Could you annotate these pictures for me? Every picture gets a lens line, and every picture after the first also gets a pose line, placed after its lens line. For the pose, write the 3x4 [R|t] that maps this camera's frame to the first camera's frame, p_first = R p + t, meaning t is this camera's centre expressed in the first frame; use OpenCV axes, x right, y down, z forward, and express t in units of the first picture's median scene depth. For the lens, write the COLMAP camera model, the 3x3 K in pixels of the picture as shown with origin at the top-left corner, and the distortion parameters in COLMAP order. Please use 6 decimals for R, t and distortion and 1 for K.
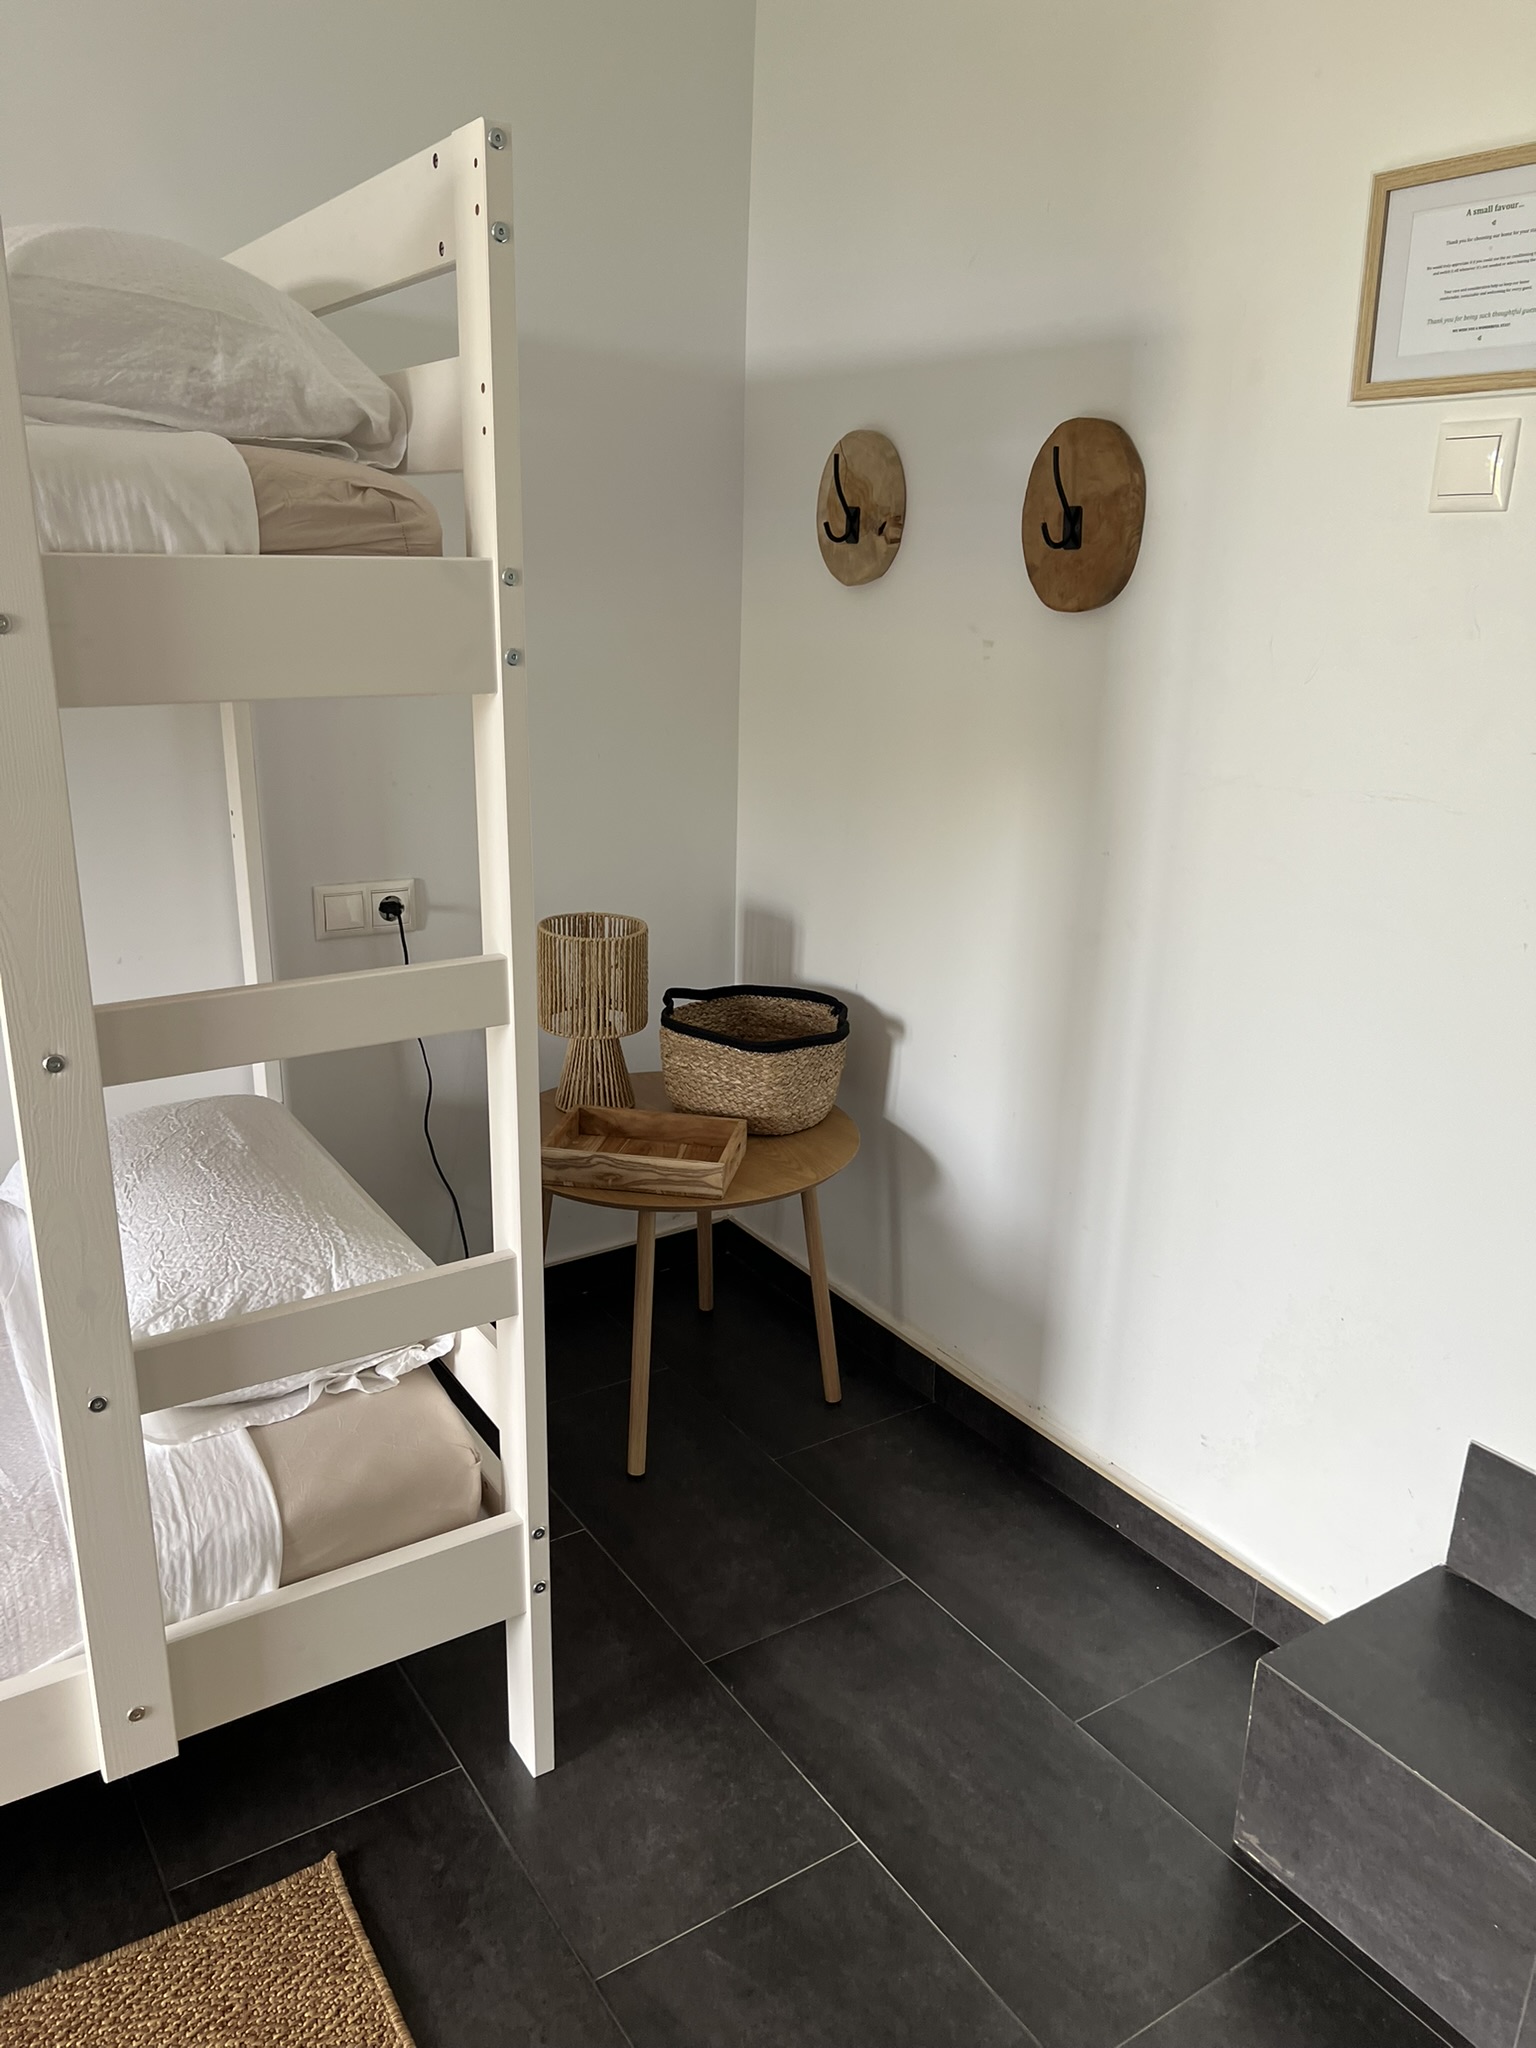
lens RADIAL K [[1535.5, 0, 776.5], [0, 1535.5, 1024.5], [0, 0, 1]] dist [0.041950, -0.044468]
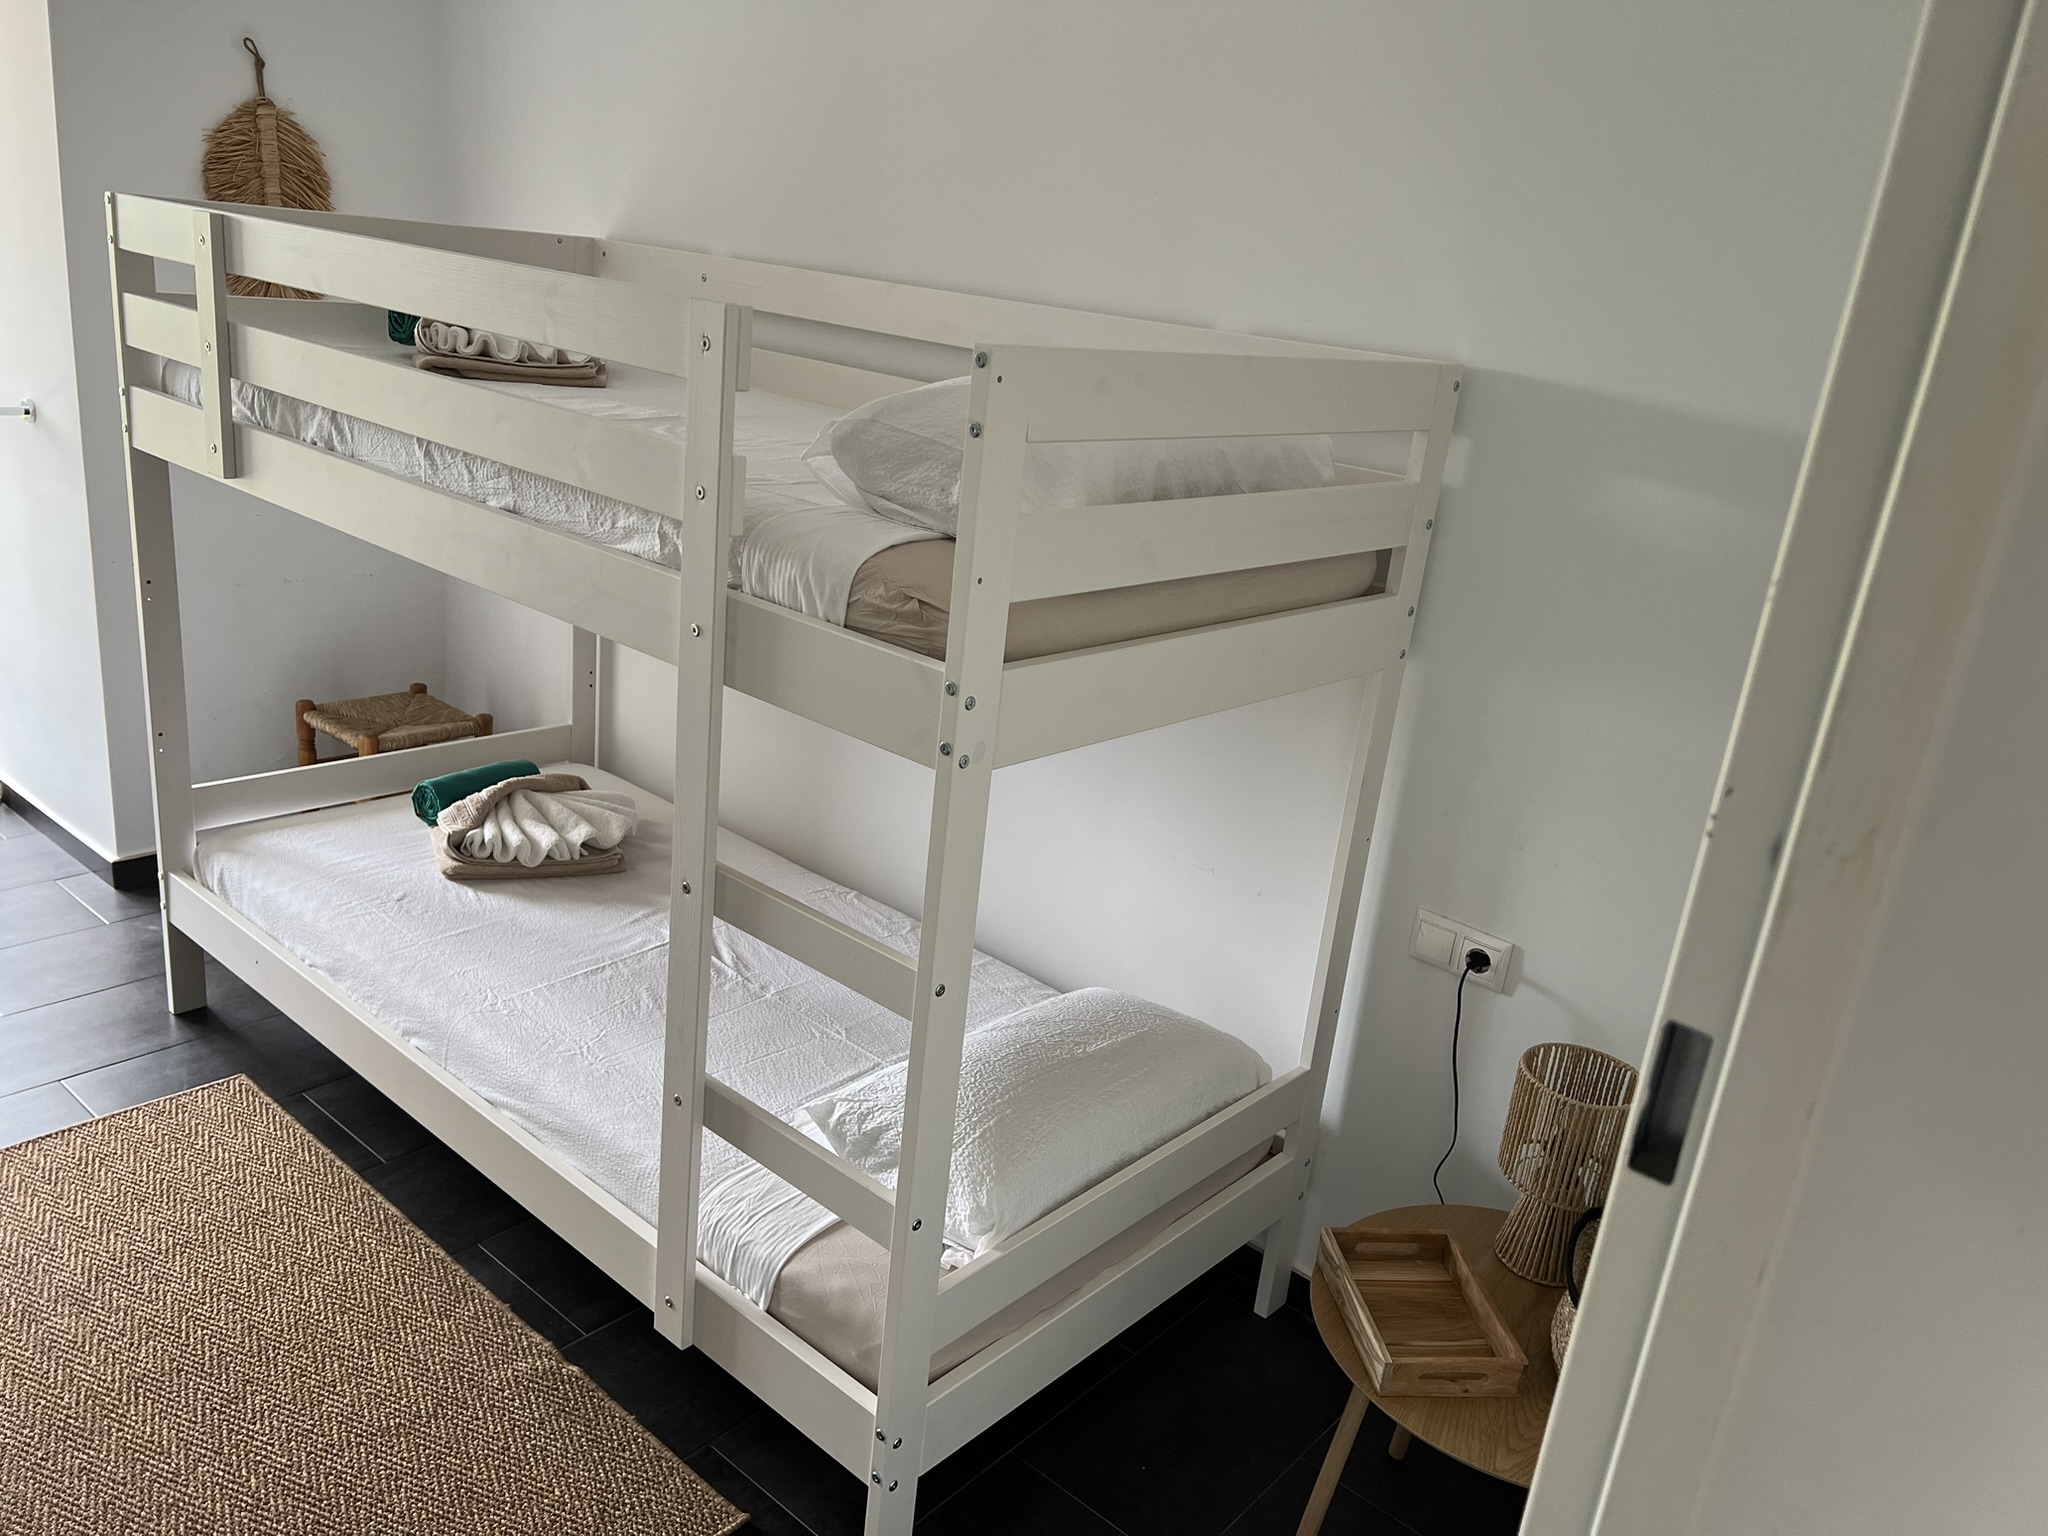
lens RADIAL K [[1535.5, 0, 1034.1], [0, 1535.5, 774.8], [0, 0, 1]] dist [0.041950, -0.044468]
pose [[0.292555, 0.322637, -0.900176, 0.831851], [-0.385485, 0.901275, 0.197749, -0.430812], [0.875107, 0.289152, 0.388044, 0.532415]]
